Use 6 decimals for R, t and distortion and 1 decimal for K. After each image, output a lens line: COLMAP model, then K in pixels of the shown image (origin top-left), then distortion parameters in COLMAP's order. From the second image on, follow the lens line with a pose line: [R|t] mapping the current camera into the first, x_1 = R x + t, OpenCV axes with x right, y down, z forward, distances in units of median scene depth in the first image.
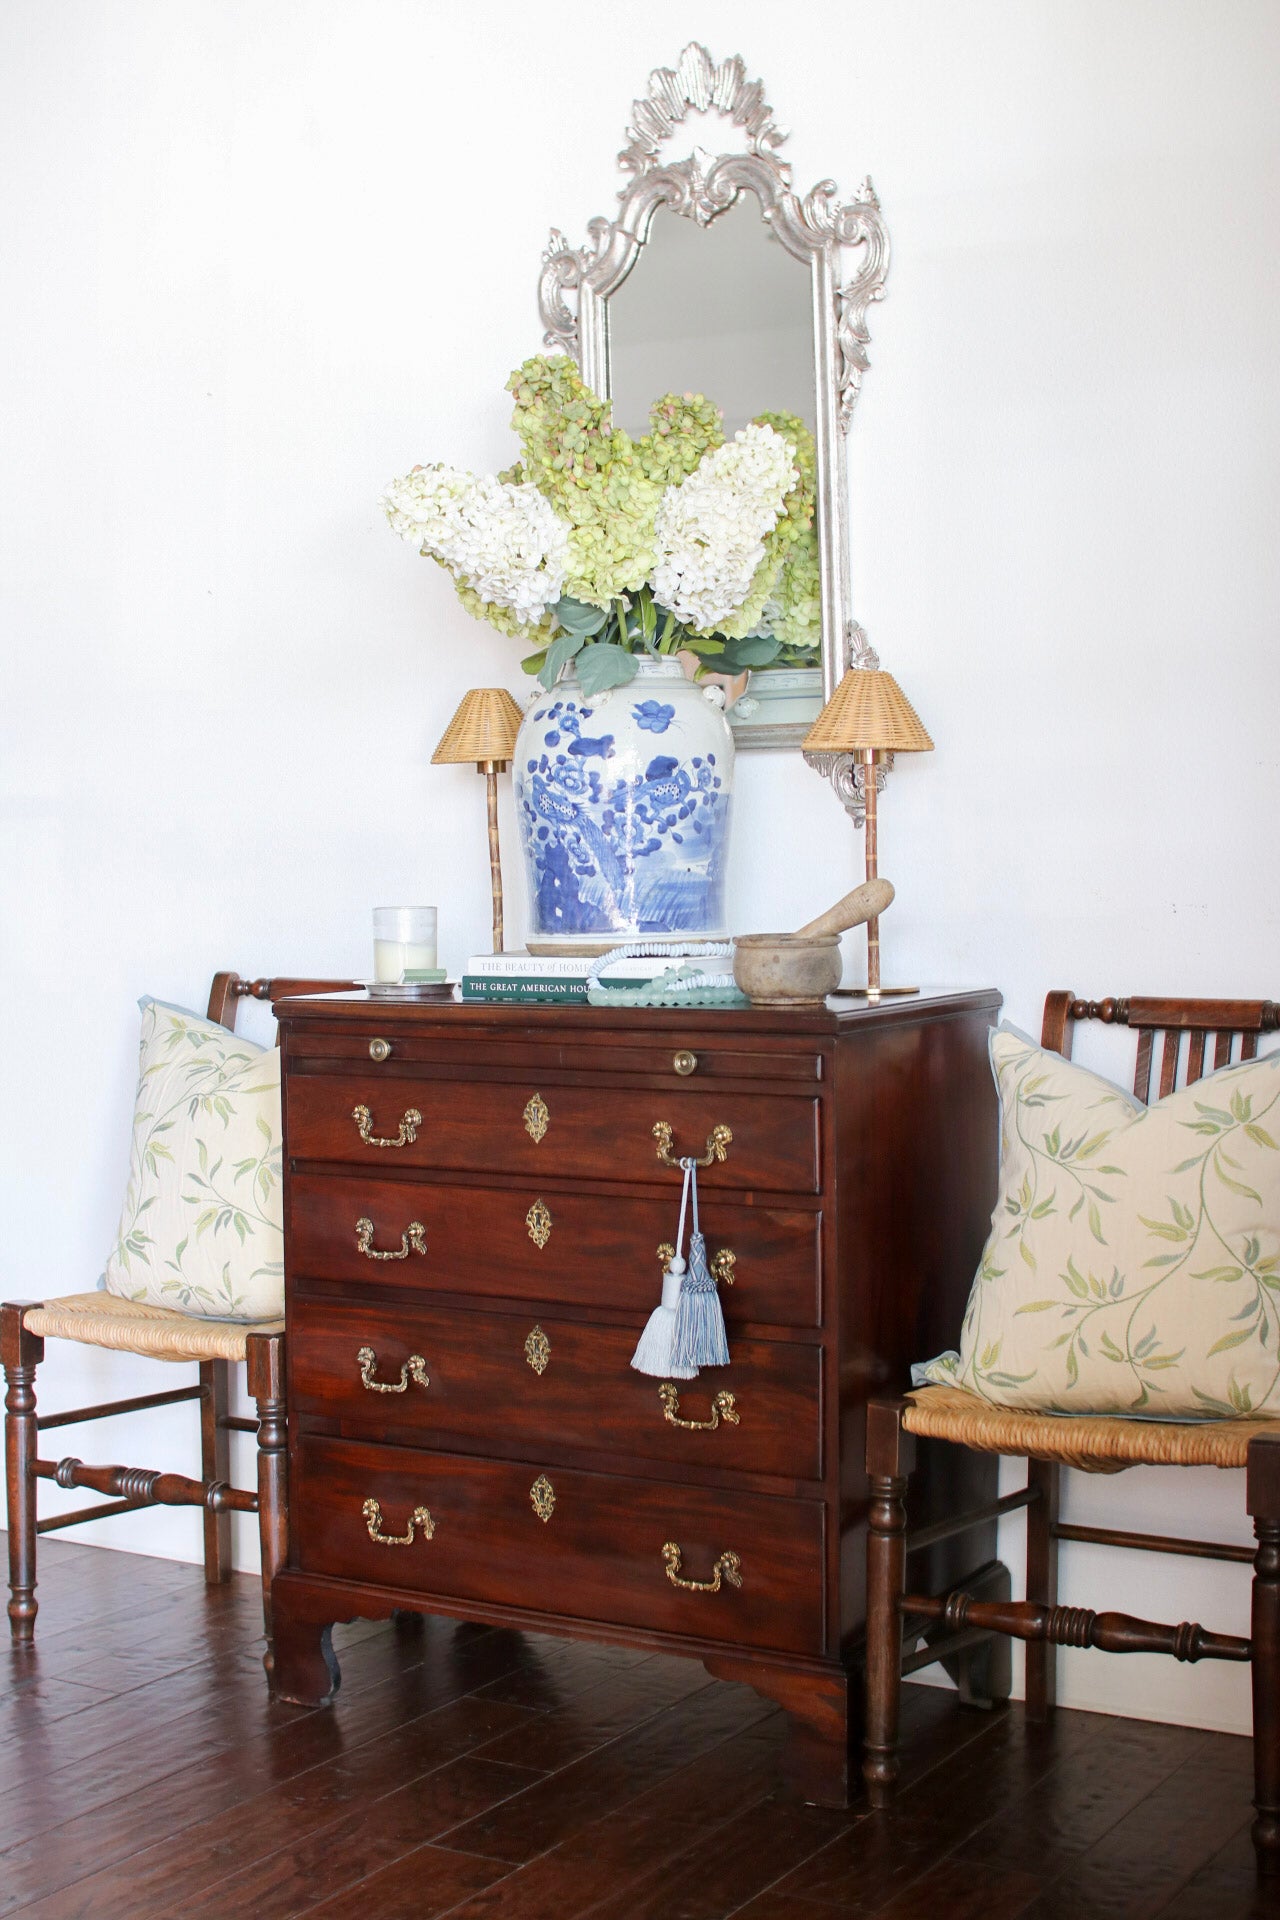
lens RADIAL K [[2678.7, 0, 634.7], [0, 2678.7, 967.9], [0, 0, 1]] dist [-0.137961, 0.000000]
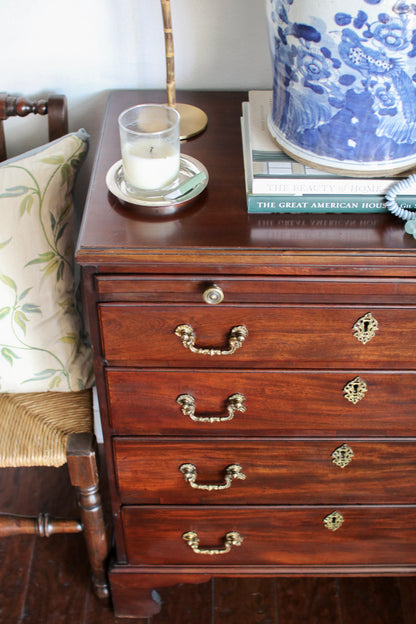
lens RADIAL K [[889.3, 0, 208.2], [0, 889.3, 300.9], [0, 0, 1]] dist [-0.138725, 0.000000]
pose [[0.860926, -0.318573, 0.396634, -0.246893], [0.012766, 0.792936, 0.609171, -0.193569], [-0.508571, -0.519388, 0.686726, 0.759345]]
